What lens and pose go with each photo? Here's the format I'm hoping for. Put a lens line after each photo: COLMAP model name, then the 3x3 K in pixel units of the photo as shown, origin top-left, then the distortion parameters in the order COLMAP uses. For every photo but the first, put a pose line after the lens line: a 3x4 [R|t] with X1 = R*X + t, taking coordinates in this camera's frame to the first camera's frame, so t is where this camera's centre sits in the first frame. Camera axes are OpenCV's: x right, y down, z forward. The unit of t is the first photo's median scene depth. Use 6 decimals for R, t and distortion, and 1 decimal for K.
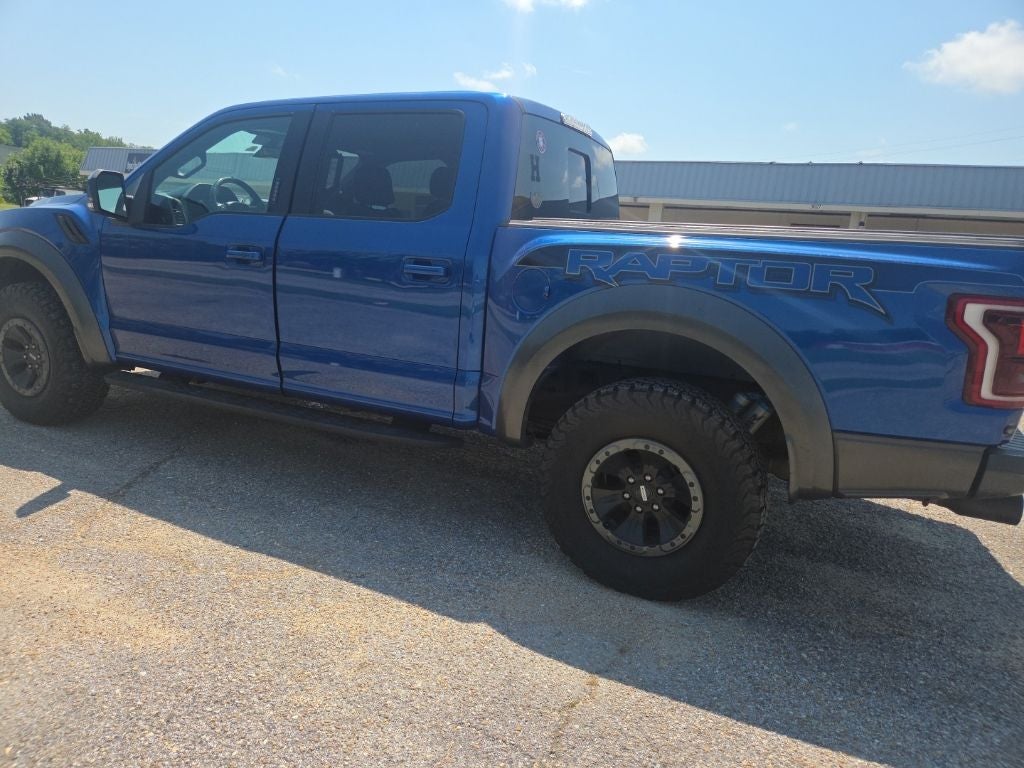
lens RADIAL K [[686.0, 0, 494.0], [0, 686.0, 394.7], [0, 0, 1]] dist [0.068325, -0.062732]
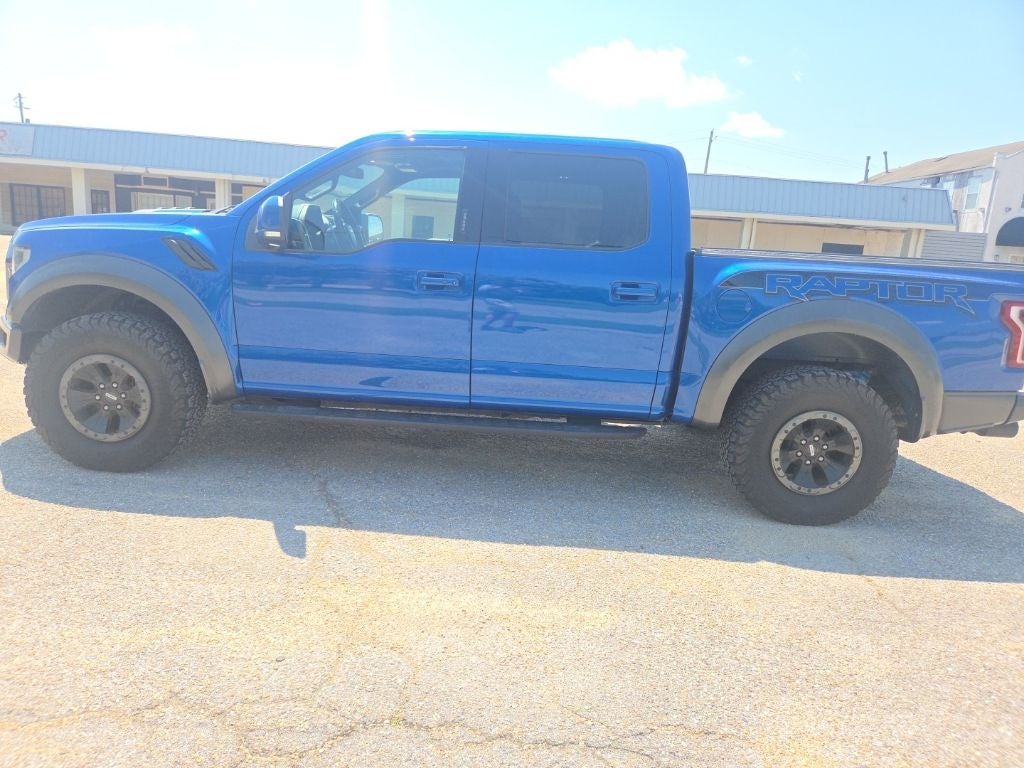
lens RADIAL K [[687.0, 0, 494.1], [0, 687.0, 401.0], [0, 0, 1]] dist [0.064245, -0.060242]
pose [[0.907075, -0.100115, 0.408891, -0.918006], [0.087599, 0.994936, 0.049279, -0.078864], [-0.411754, -0.008882, 0.911252, -0.001515]]
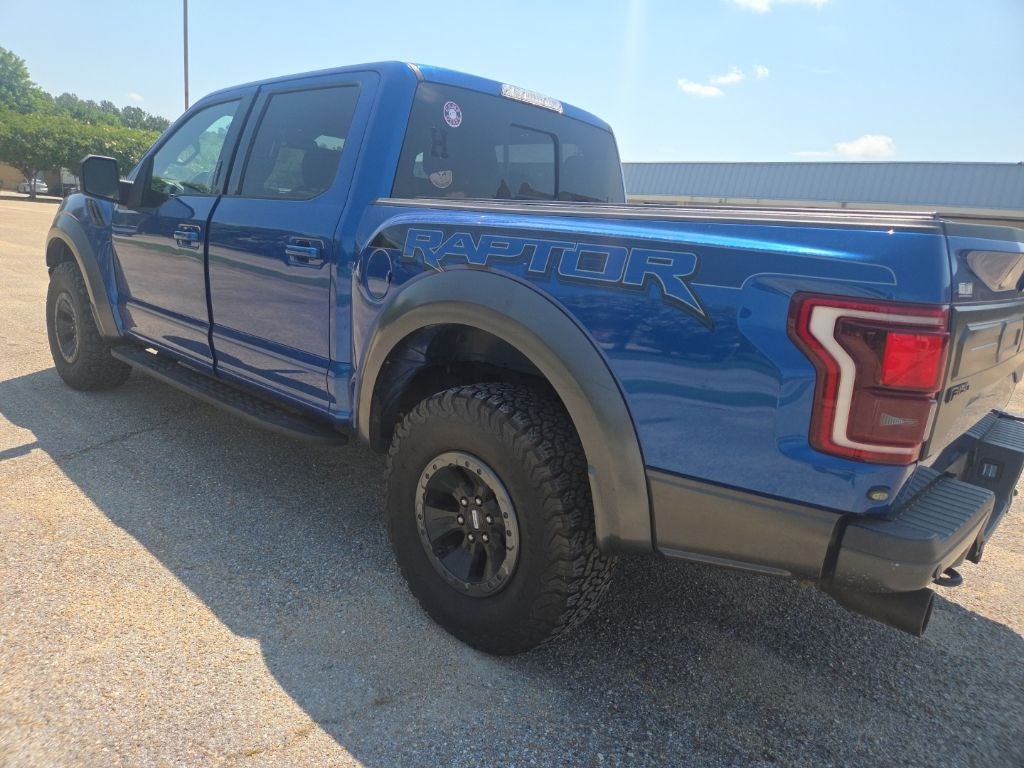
lens RADIAL K [[686.8, 0, 492.2], [0, 686.8, 383.8], [0, 0, 1]] dist [0.064763, -0.058055]
pose [[0.955600, 0.078939, -0.283898, 0.464016], [-0.086396, 0.996165, -0.013821, -0.012104], [0.281718, 0.037735, 0.958755, 0.193439]]
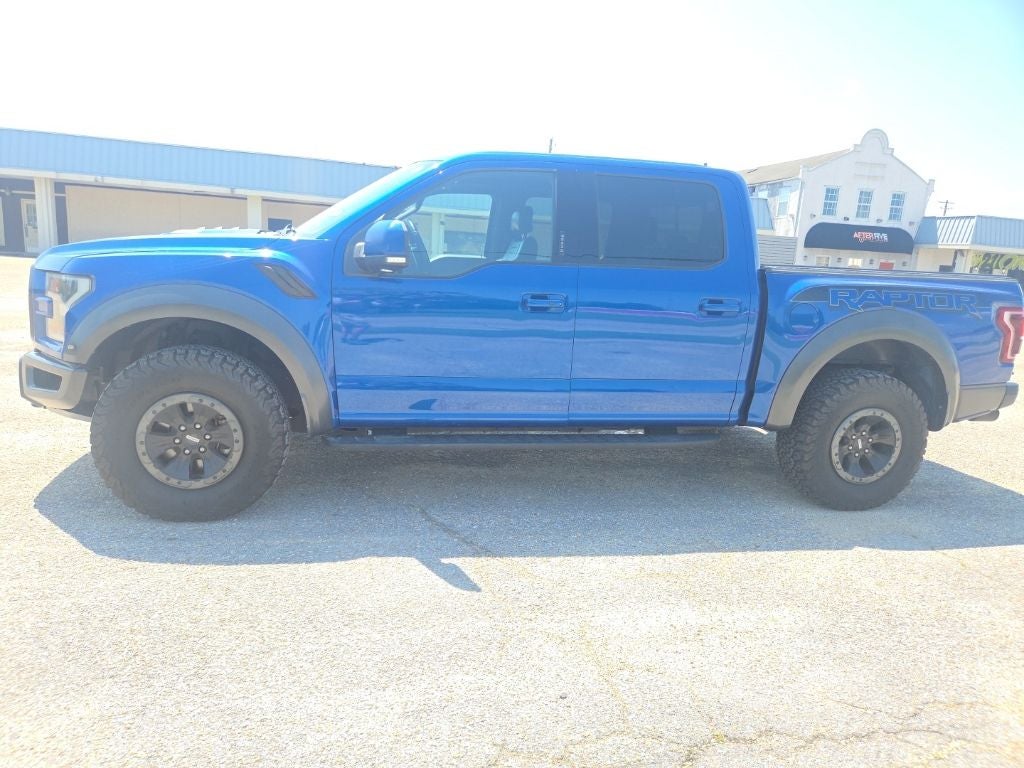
lens RADIAL K [[687.0, 0, 494.1], [0, 687.0, 401.0], [0, 0, 1]] dist [0.064245, -0.060242]
pose [[0.786515, -0.147457, 0.599708, -1.355835], [0.131329, 0.988801, 0.070890, -0.171112], [-0.603446, 0.023003, 0.797072, 0.248587]]
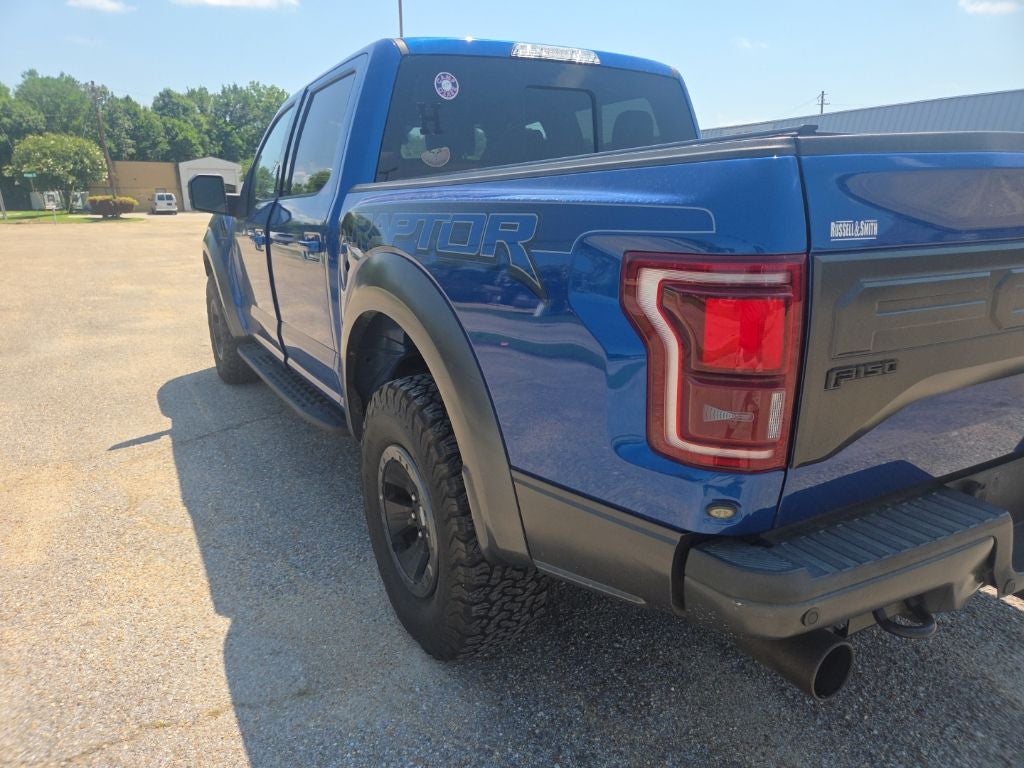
lens RADIAL K [[687.0, 0, 494.1], [0, 687.0, 401.0], [0, 0, 1]] dist [0.064245, -0.060242]
pose [[0.815514, 0.084930, -0.572471, 0.734675], [-0.065421, 0.996362, 0.054622, -0.039580], [0.575028, -0.007093, 0.818103, 0.395175]]
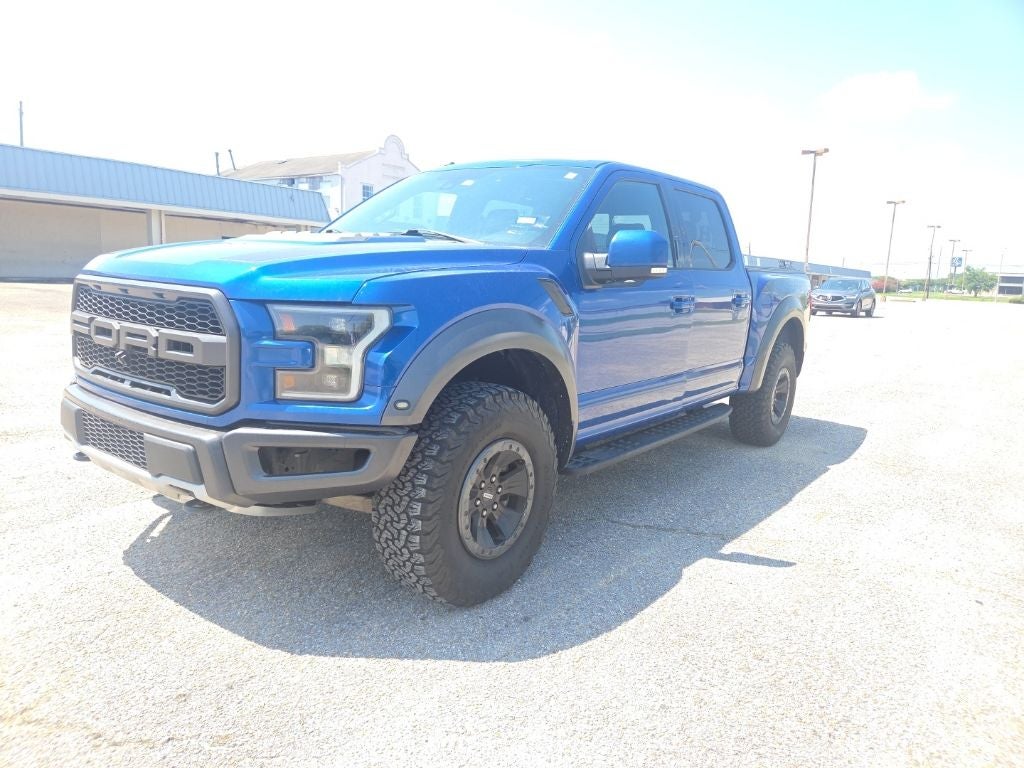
lens RADIAL K [[687.0, 0, 494.1], [0, 687.0, 401.0], [0, 0, 1]] dist [0.064245, -0.060242]
pose [[0.210566, -0.237523, 0.948285, -1.972868], [0.188437, 0.961704, 0.199041, -0.422646], [-0.959246, 0.136781, 0.247260, 1.298396]]
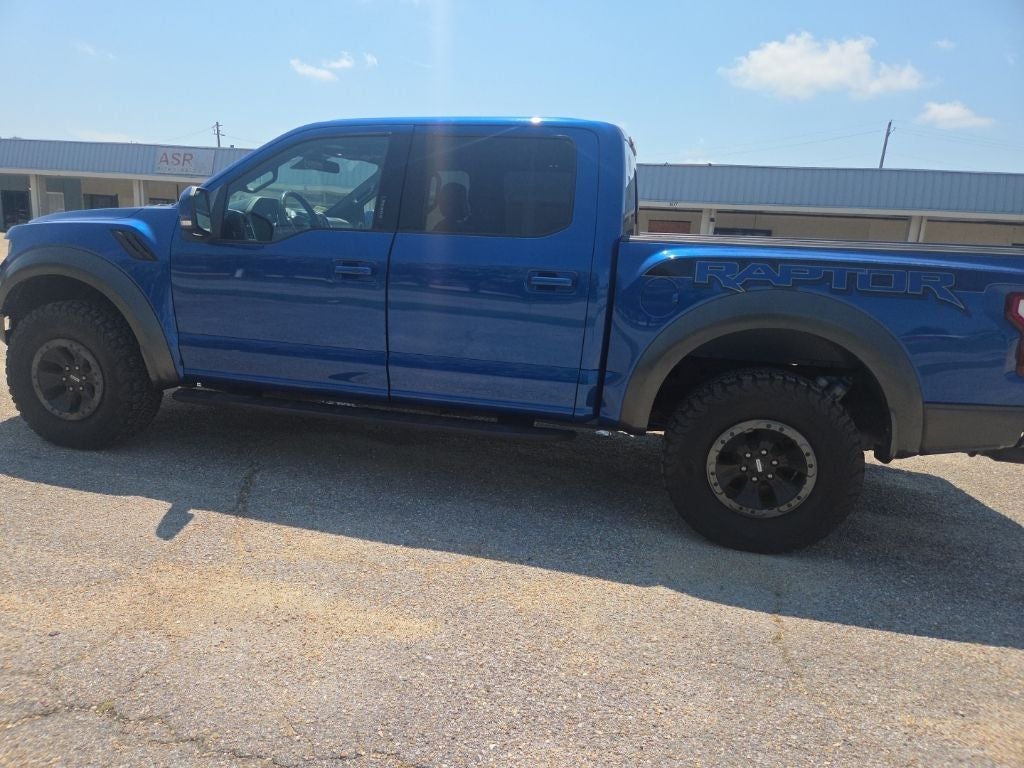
lens RADIAL K [[682.4, 0, 495.9], [0, 682.4, 403.2], [0, 0, 1]] dist [0.063291, -0.050154]
pose [[0.977228, -0.060892, 0.203265, -0.463248], [0.056619, 0.998037, 0.026775, -0.021851], [-0.204496, -0.014657, 0.978758, -0.068904]]
